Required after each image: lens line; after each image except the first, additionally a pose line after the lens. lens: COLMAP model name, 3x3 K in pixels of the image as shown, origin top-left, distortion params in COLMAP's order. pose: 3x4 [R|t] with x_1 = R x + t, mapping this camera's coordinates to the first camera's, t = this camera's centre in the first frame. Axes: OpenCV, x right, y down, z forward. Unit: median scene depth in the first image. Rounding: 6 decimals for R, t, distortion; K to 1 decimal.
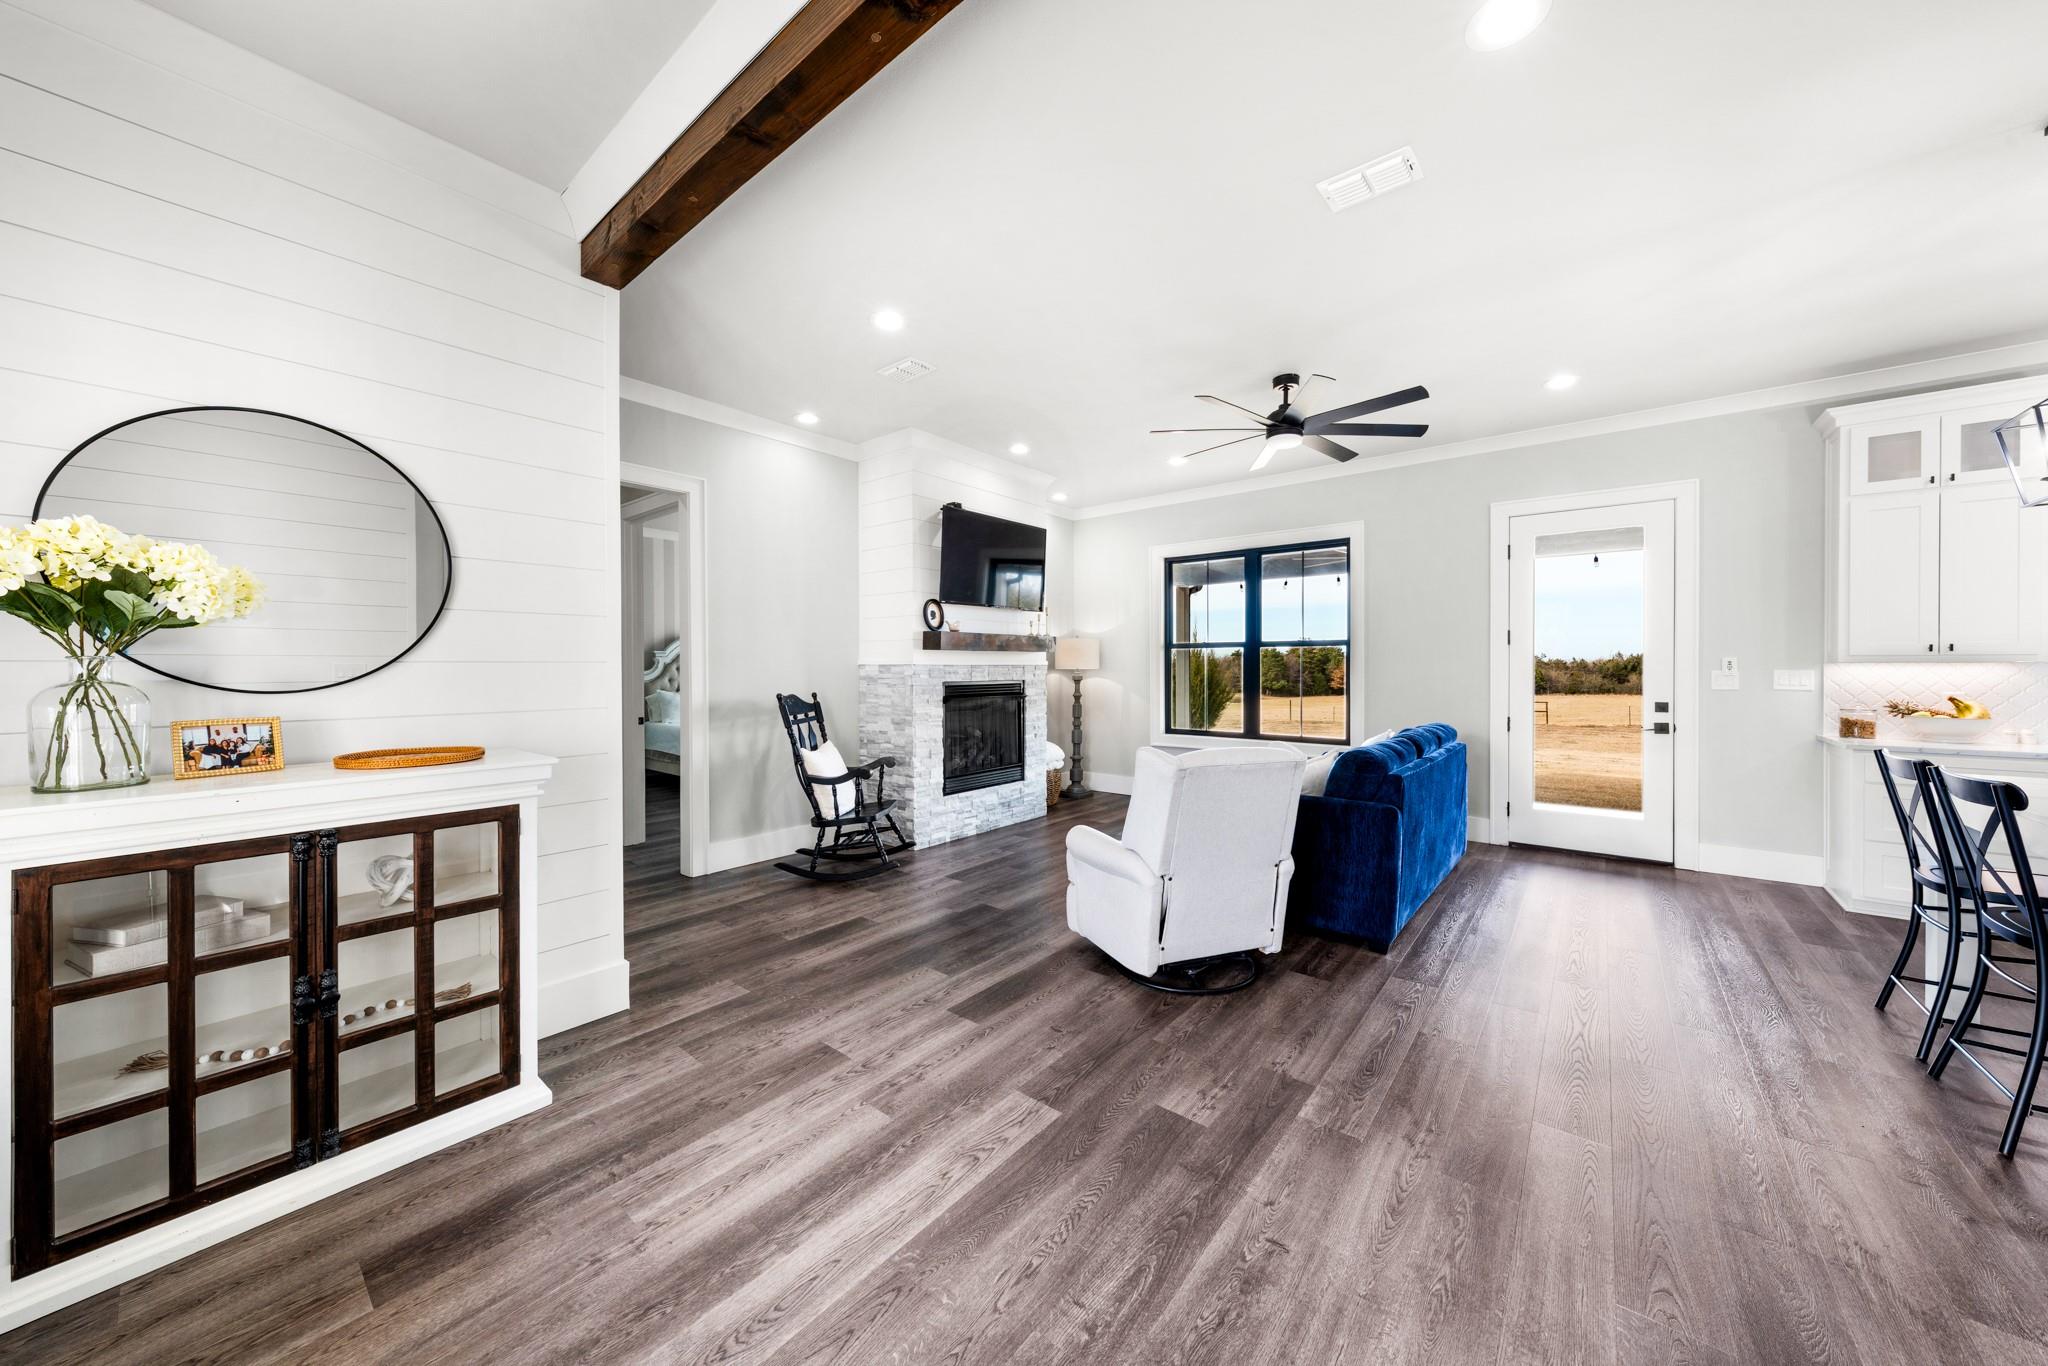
lens RADIAL K [[697.3, 0, 1028.0], [0, 697.3, 668.2], [0, 0, 1]] dist [-0.005649, 0.000221]
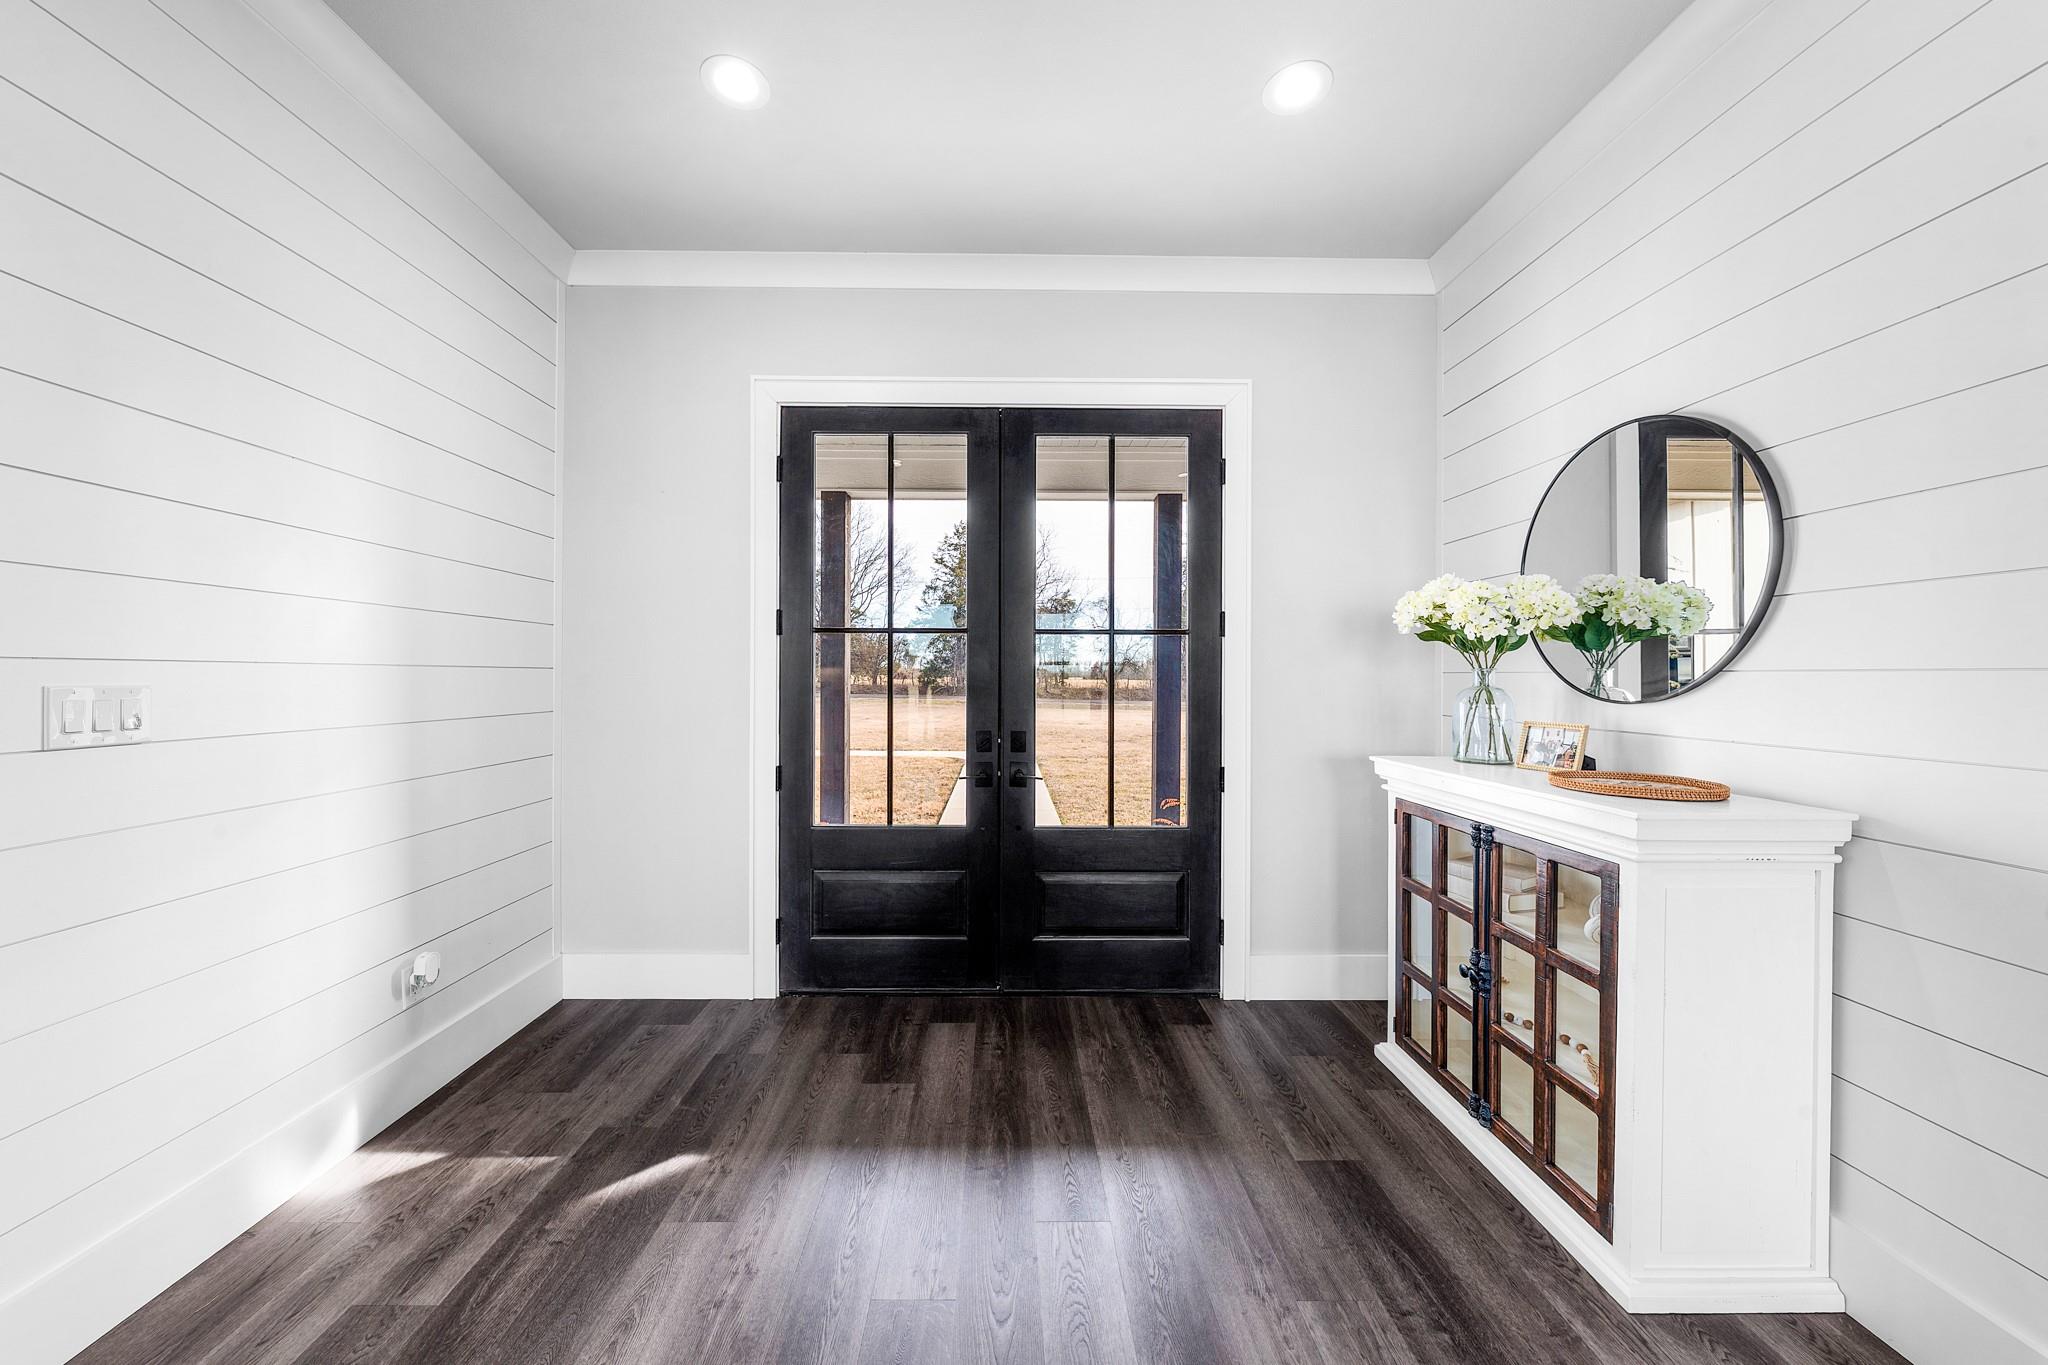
lens RADIAL K [[697.3, 0, 1022.5], [0, 697.3, 684.3], [0, 0, 1]] dist [-0.005649, 0.000221]
pose [[-0.755420, -0.005382, -0.655219, 0.259352], [-0.015106, 0.999844, 0.009203, 0.013666], [0.655067, 0.016850, -0.755383, 1.337457]]
